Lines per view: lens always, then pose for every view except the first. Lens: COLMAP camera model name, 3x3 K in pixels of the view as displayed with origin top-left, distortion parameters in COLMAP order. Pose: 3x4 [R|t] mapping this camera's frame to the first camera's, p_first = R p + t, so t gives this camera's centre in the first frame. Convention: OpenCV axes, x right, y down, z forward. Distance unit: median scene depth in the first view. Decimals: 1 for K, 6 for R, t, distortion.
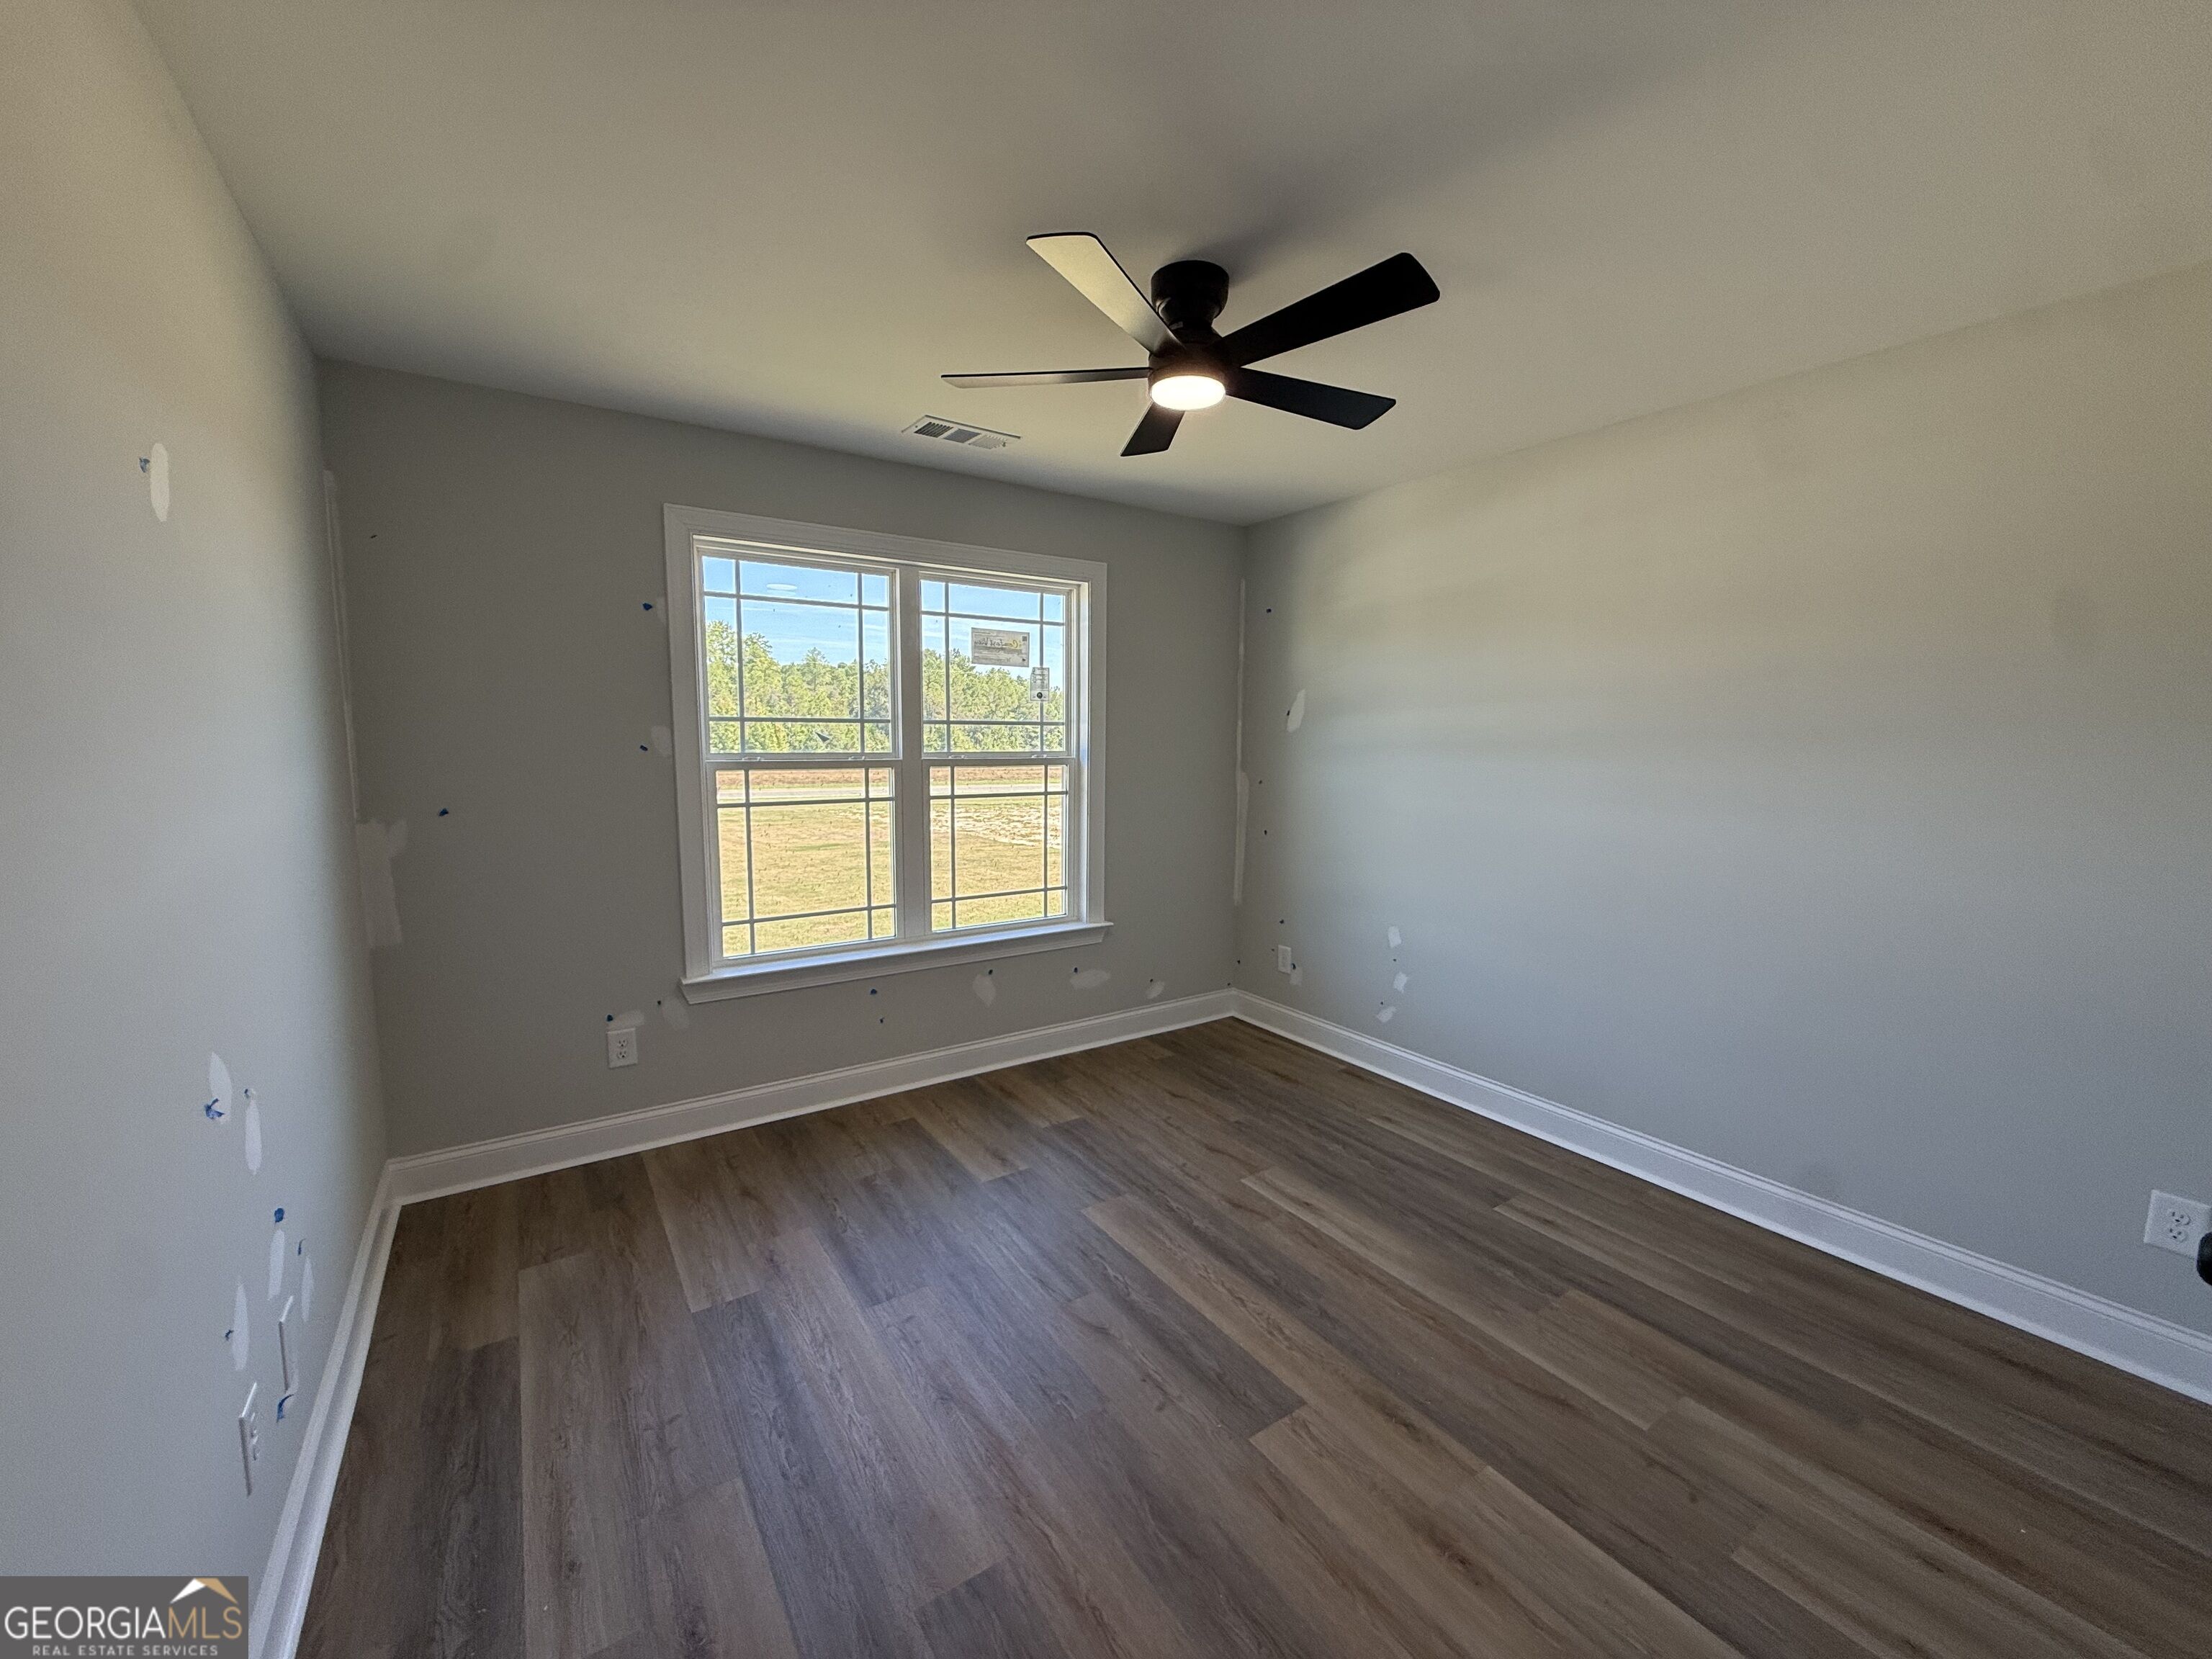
lens RADIAL K [[876.6, 0, 1118.8], [0, 876.6, 836.9], [0, 0, 1]] dist [-0.000064, -0.000767]
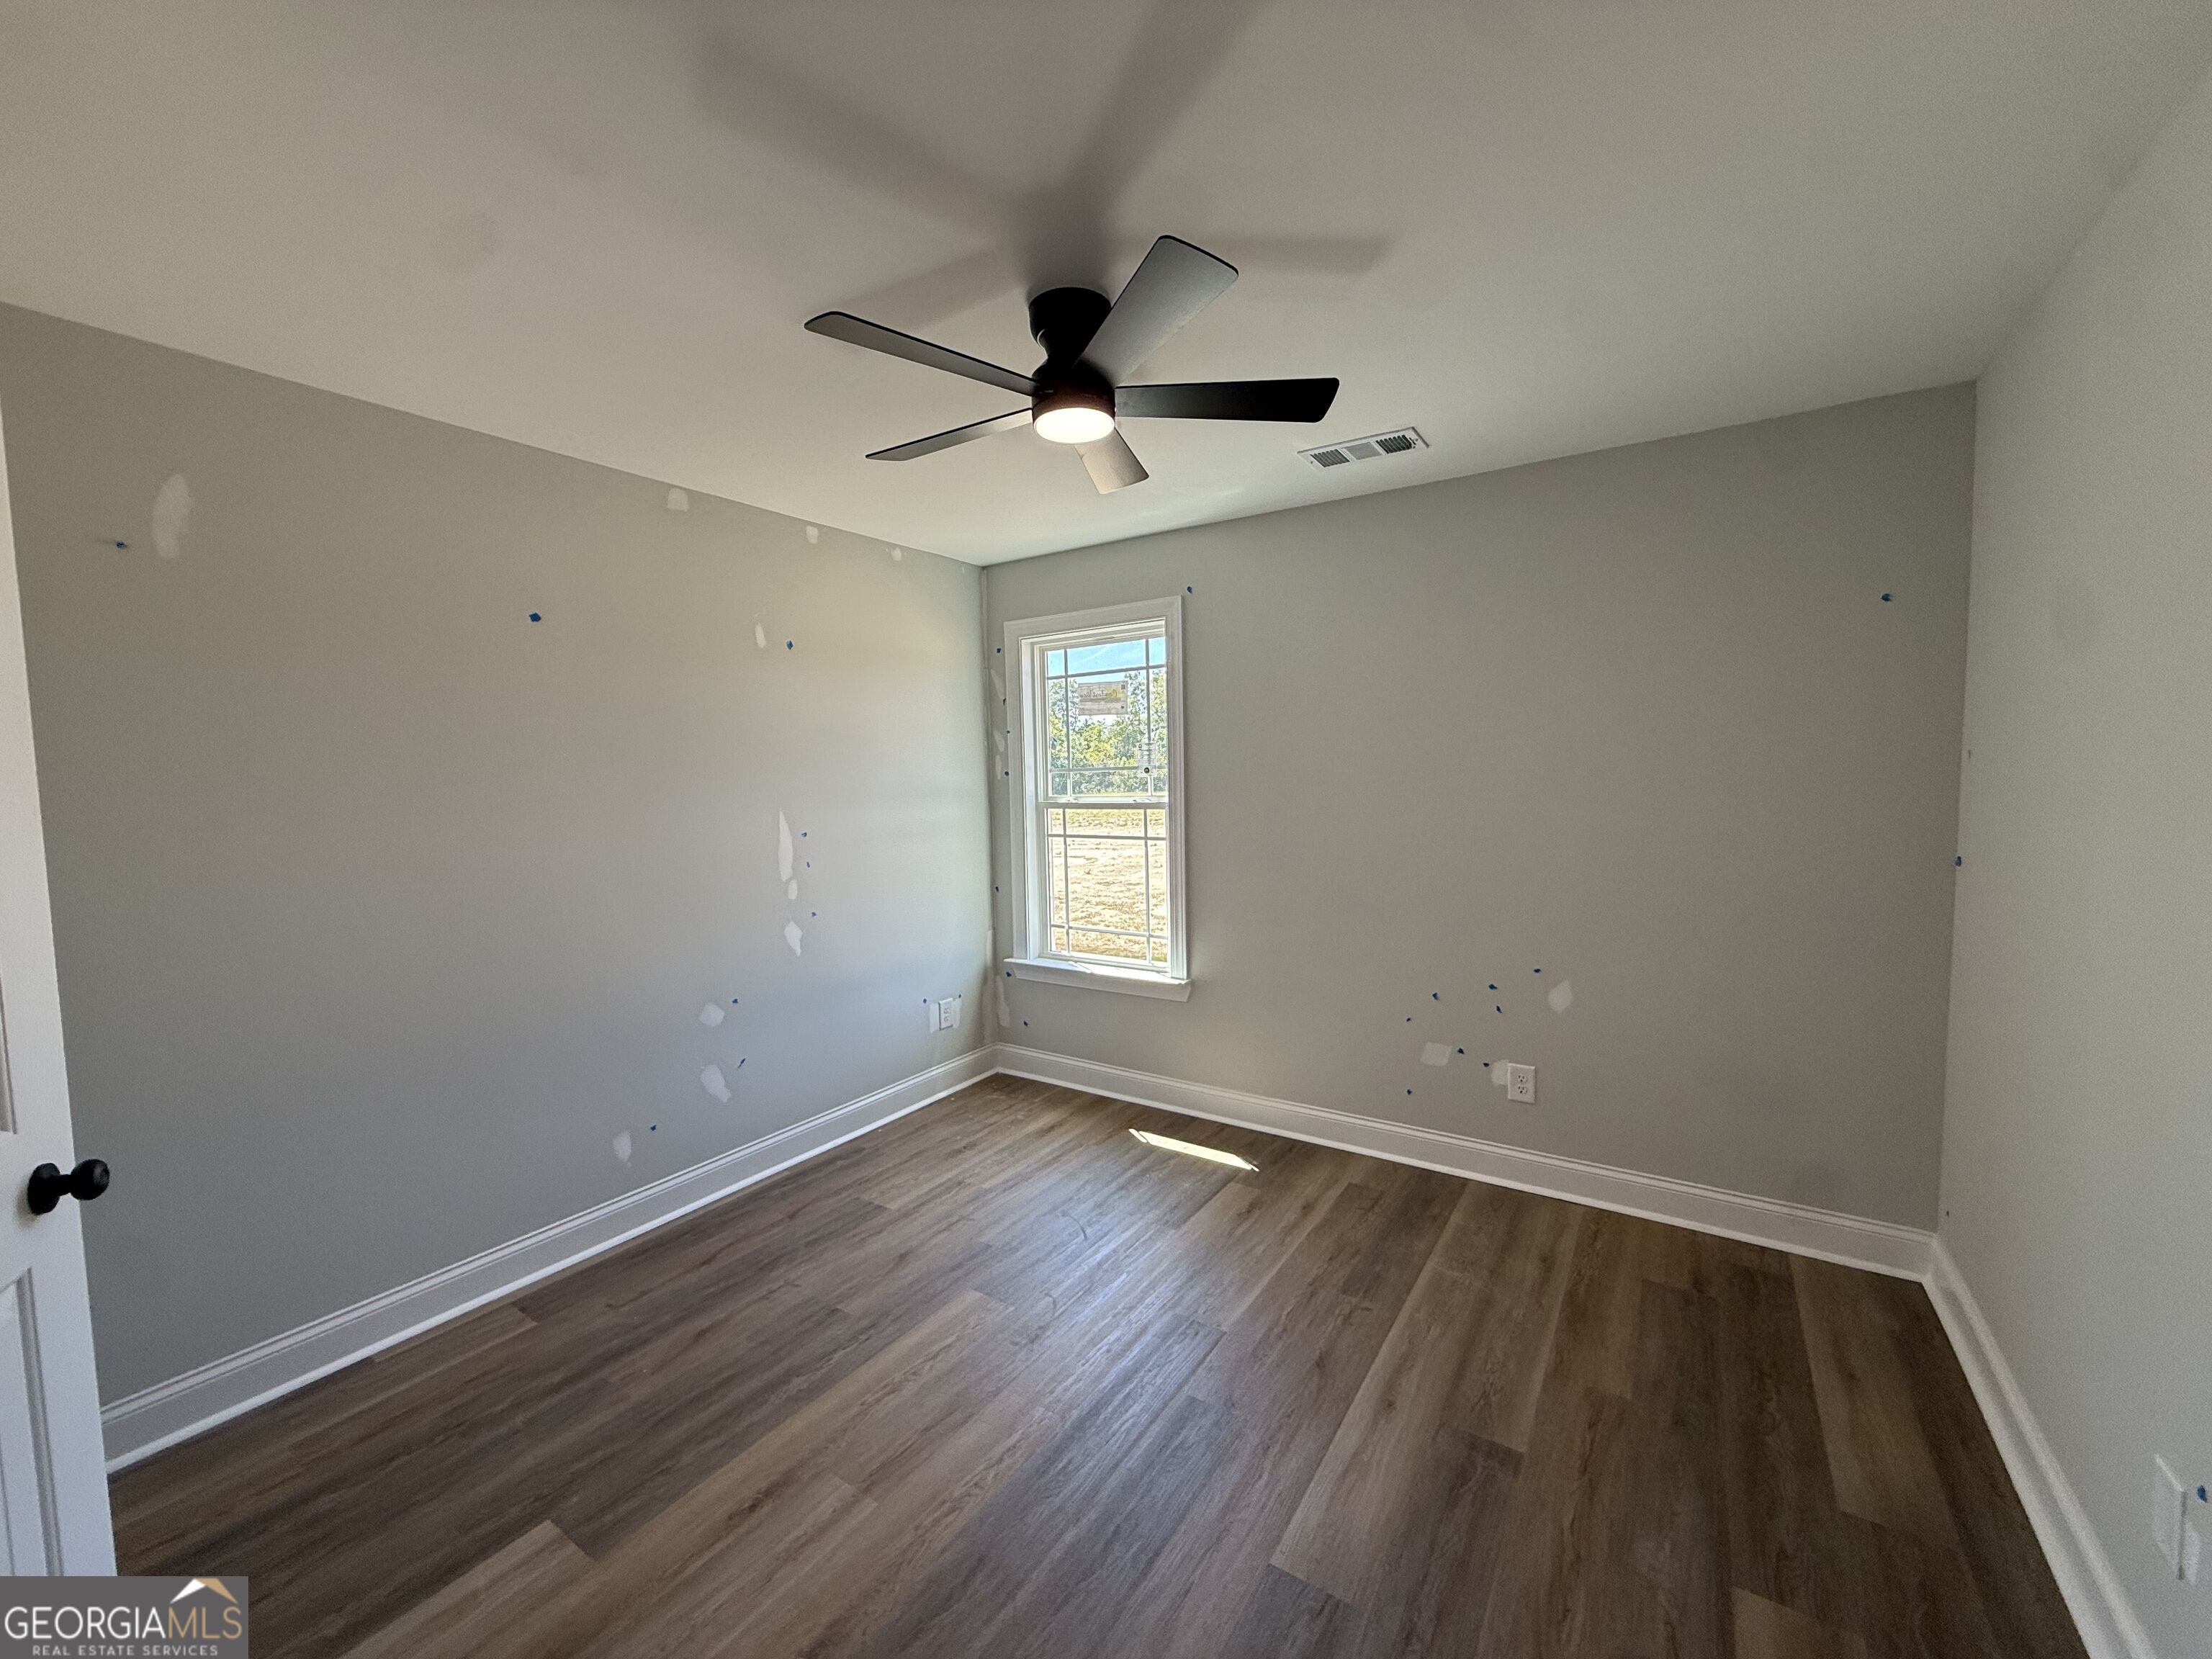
lens RADIAL K [[876.6, 0, 1118.1], [0, 876.6, 825.7], [0, 0, 1]] dist [-0.000064, -0.000767]
pose [[0.367790, 0.035996, -0.929212, 0.842416], [-0.083865, 0.996462, 0.005406, -0.068130], [0.926120, 0.075940, 0.369507, 0.621751]]
